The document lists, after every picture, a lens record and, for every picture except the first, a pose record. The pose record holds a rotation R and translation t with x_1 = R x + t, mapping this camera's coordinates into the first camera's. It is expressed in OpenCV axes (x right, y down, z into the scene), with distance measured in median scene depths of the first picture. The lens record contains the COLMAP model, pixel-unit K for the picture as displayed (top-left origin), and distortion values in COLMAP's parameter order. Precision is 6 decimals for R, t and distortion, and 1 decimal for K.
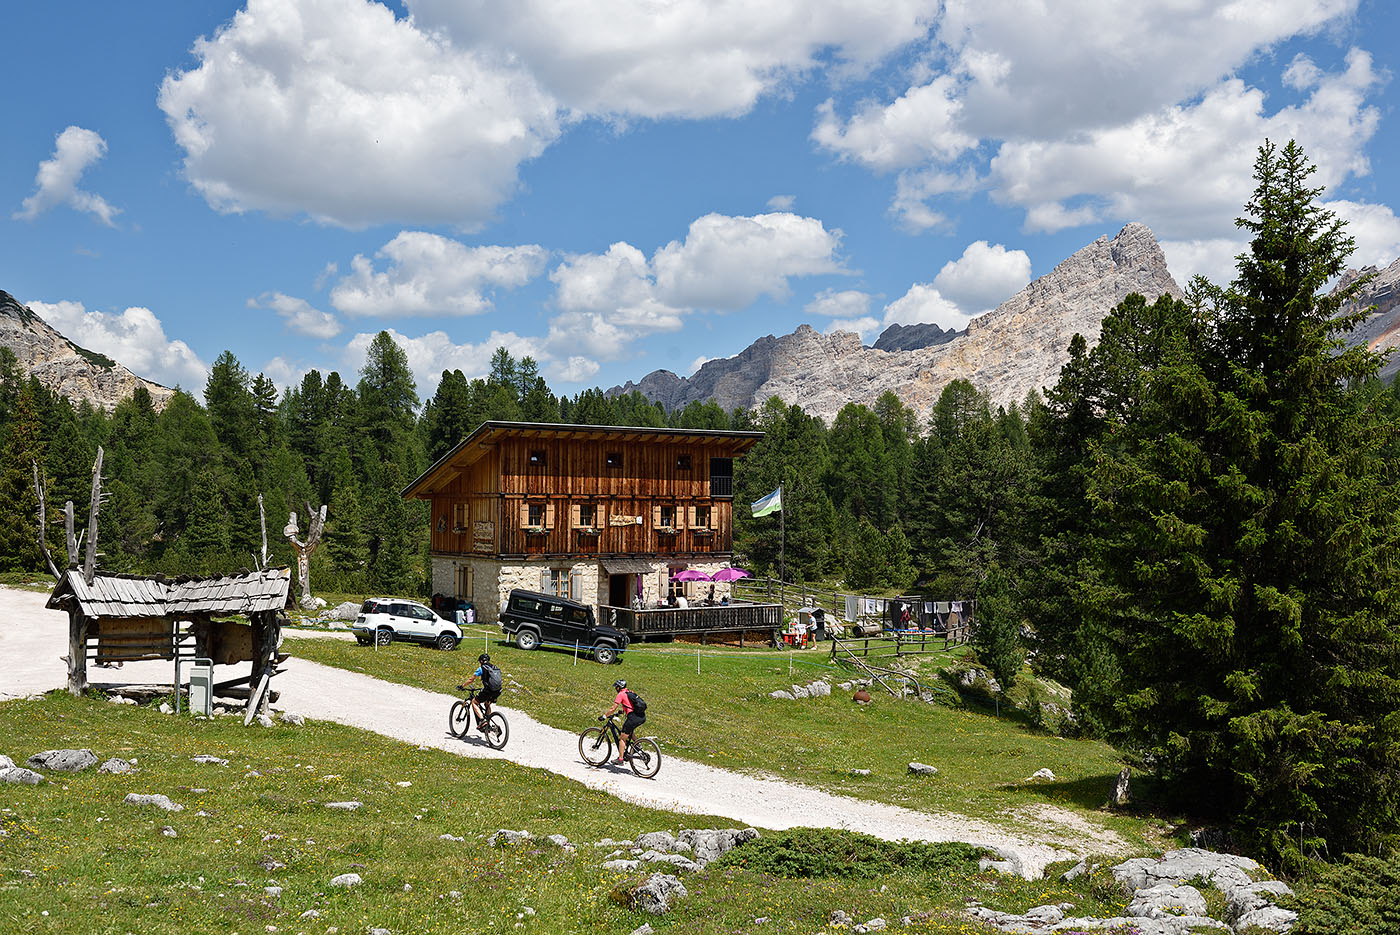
lens RADIAL K [[1576.3, 0, 701.8], [0, 1576.3, 467.0], [0, 0, 1]] dist [-0.030236, 0.000000]
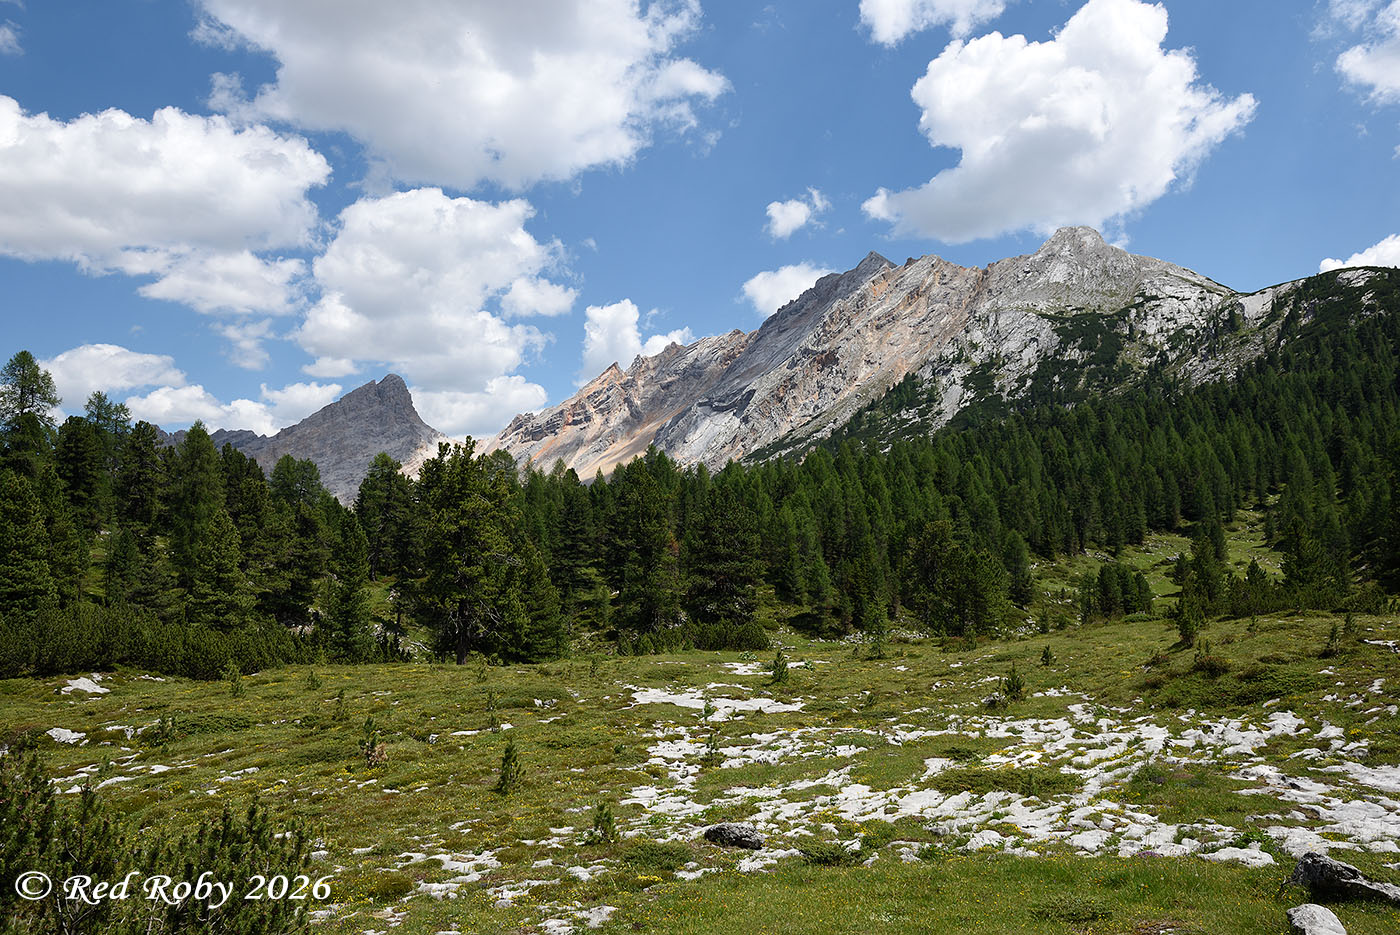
lens RADIAL K [[980.9, 0, 695.9], [0, 980.9, 462.1], [0, 0, 1]] dist [-0.050728, 0.003122]
pose [[0.816224, 0.045585, 0.575935, -0.549775], [-0.002966, 0.997200, -0.074724, 0.045612], [-0.577729, 0.059284, 0.814073, 0.942340]]
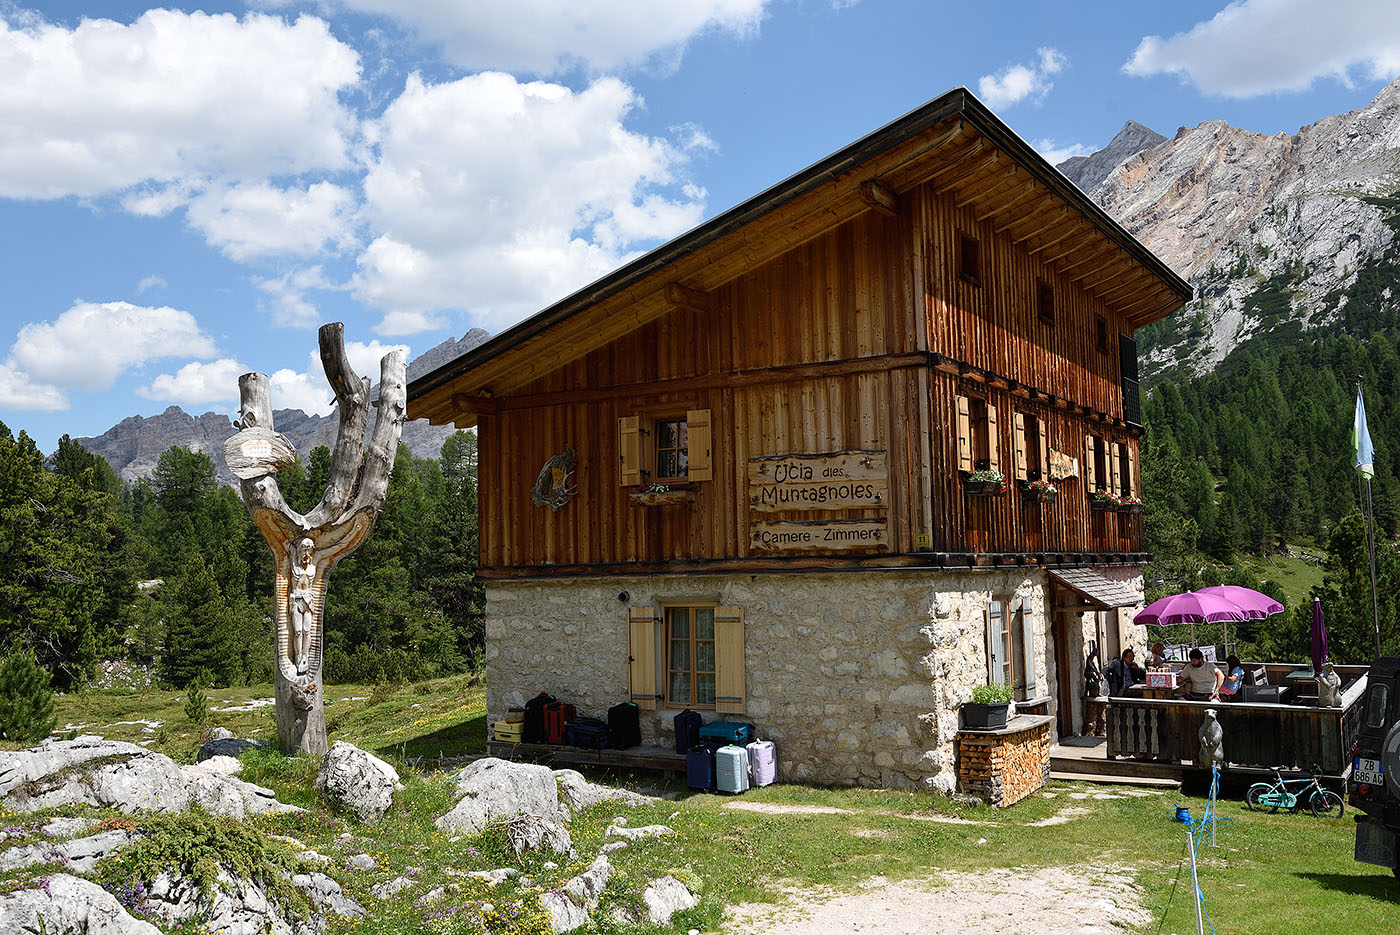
lens RADIAL K [[1358.0, 0, 698.3], [0, 1358.0, 470.4], [0, 0, 1]] dist [-0.007744, 0.000000]
pose [[0.895239, 0.006477, 0.445540, -0.269619], [0.018569, 0.998483, -0.051829, 0.049855], [-0.445200, 0.054672, 0.893761, 0.745078]]
